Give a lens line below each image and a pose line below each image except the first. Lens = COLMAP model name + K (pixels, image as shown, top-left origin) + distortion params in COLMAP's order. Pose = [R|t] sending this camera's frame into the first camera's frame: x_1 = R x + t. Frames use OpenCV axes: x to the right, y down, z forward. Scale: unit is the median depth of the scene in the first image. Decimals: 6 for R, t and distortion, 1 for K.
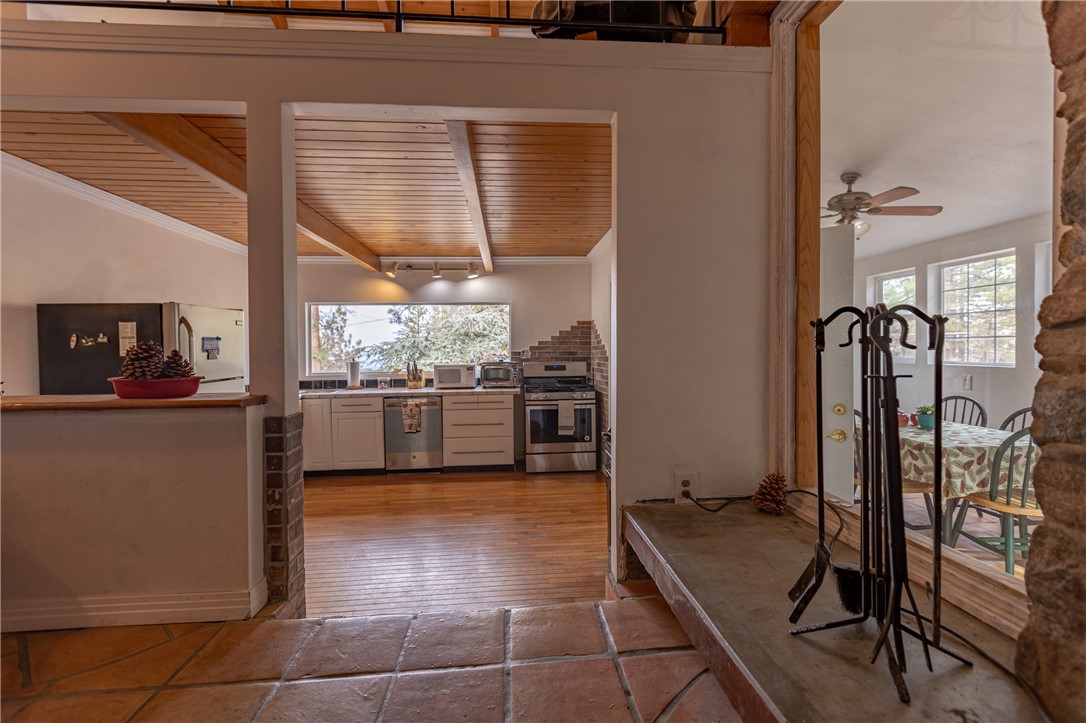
lens RADIAL K [[483.6, 0, 547.5], [0, 483.6, 353.4], [0, 0, 1]] dist [-0.001705, -0.000126]
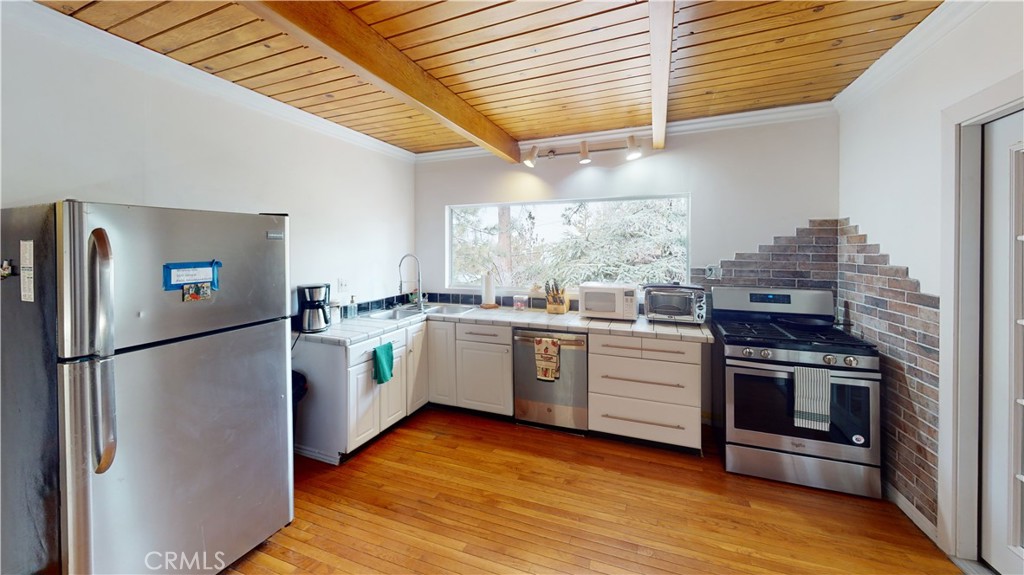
lens RADIAL K [[366.2, 0, 508.5], [0, 366.2, 261.3], [0, 0, 1]] dist [-0.000352, 0.000009]
pose [[0.892928, 0.025363, -0.449485, -0.078520], [-0.009185, 0.999230, 0.038137, -0.034053], [0.450107, -0.029925, 0.892473, 0.444564]]
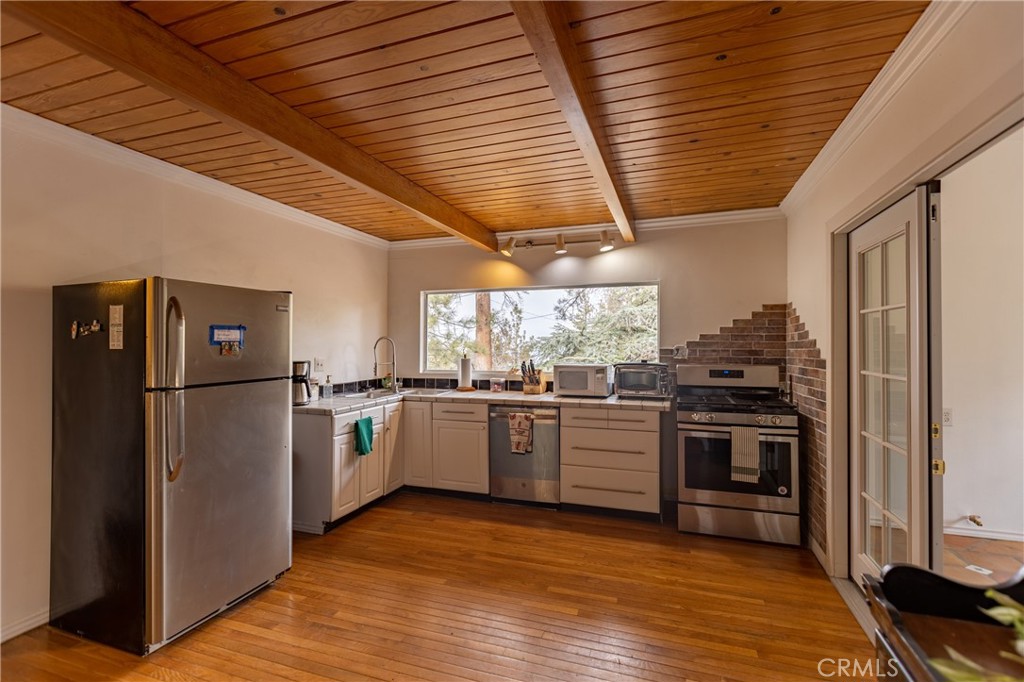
lens RADIAL K [[465.7, 0, 512.0], [0, 465.7, 335.9], [0, 0, 1]] dist [0.001291, 0.000134]
pose [[0.914236, 0.002535, -0.405175, 0.005815], [-0.013894, 0.999588, -0.025097, -0.002826], [0.404944, 0.028574, 0.913895, 0.289882]]
